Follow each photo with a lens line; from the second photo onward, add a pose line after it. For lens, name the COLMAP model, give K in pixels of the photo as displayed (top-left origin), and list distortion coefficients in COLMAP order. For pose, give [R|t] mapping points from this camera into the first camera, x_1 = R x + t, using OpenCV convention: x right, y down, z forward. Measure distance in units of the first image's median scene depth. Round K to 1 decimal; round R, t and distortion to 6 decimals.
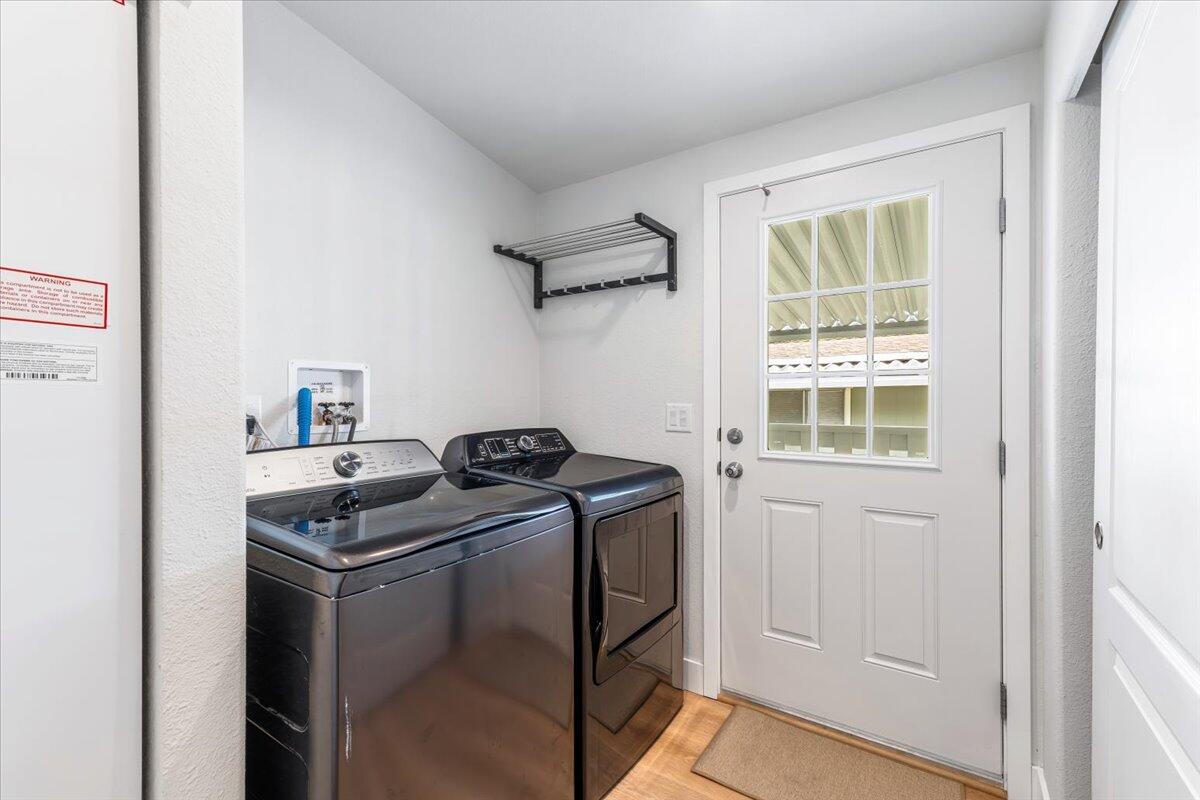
lens RADIAL K [[510.2, 0, 603.8], [0, 510.2, 404.7], [0, 0, 1]] dist [0.010065, -0.000911]
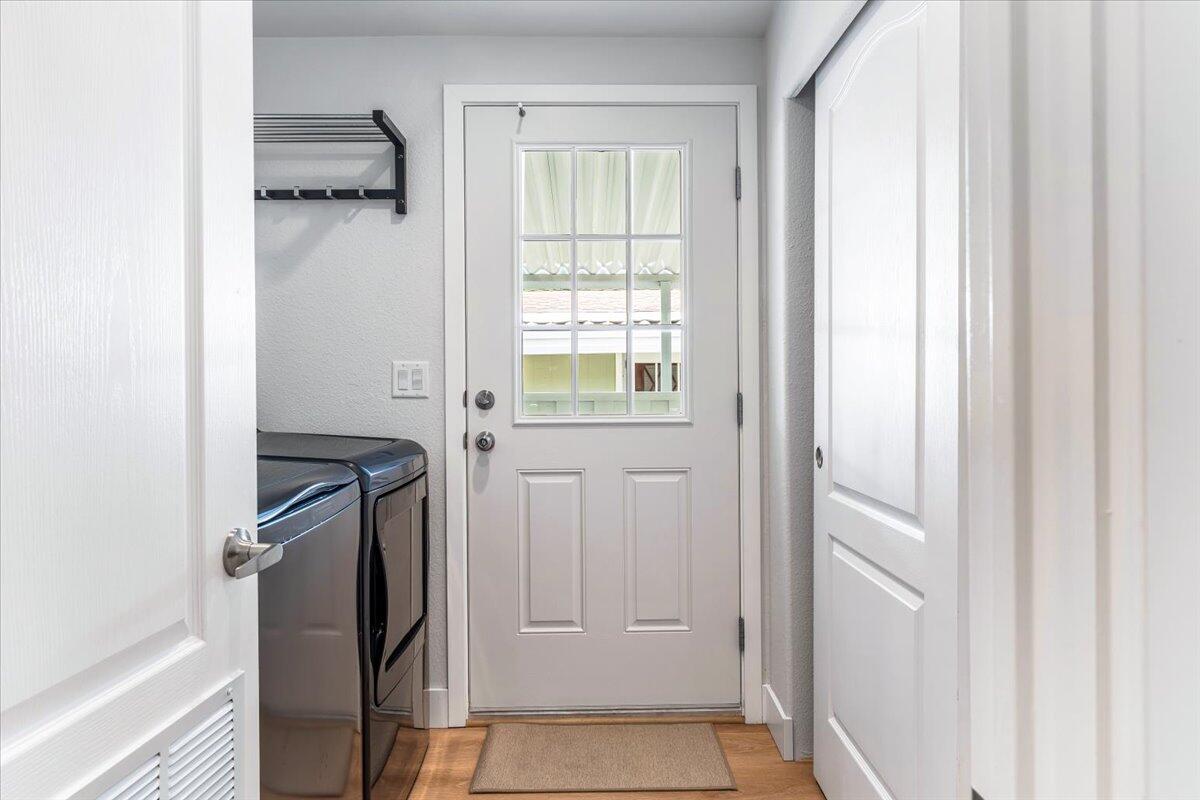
lens RADIAL K [[820.3, 0, 595.1], [0, 820.3, 394.8], [0, 0, 1]] dist [-0.004657, 0.006456]
pose [[0.822630, -0.015086, 0.568377, -0.354090], [0.012439, 0.999886, 0.008536, 0.044927], [-0.568441, 0.000048, 0.822724, -0.190477]]
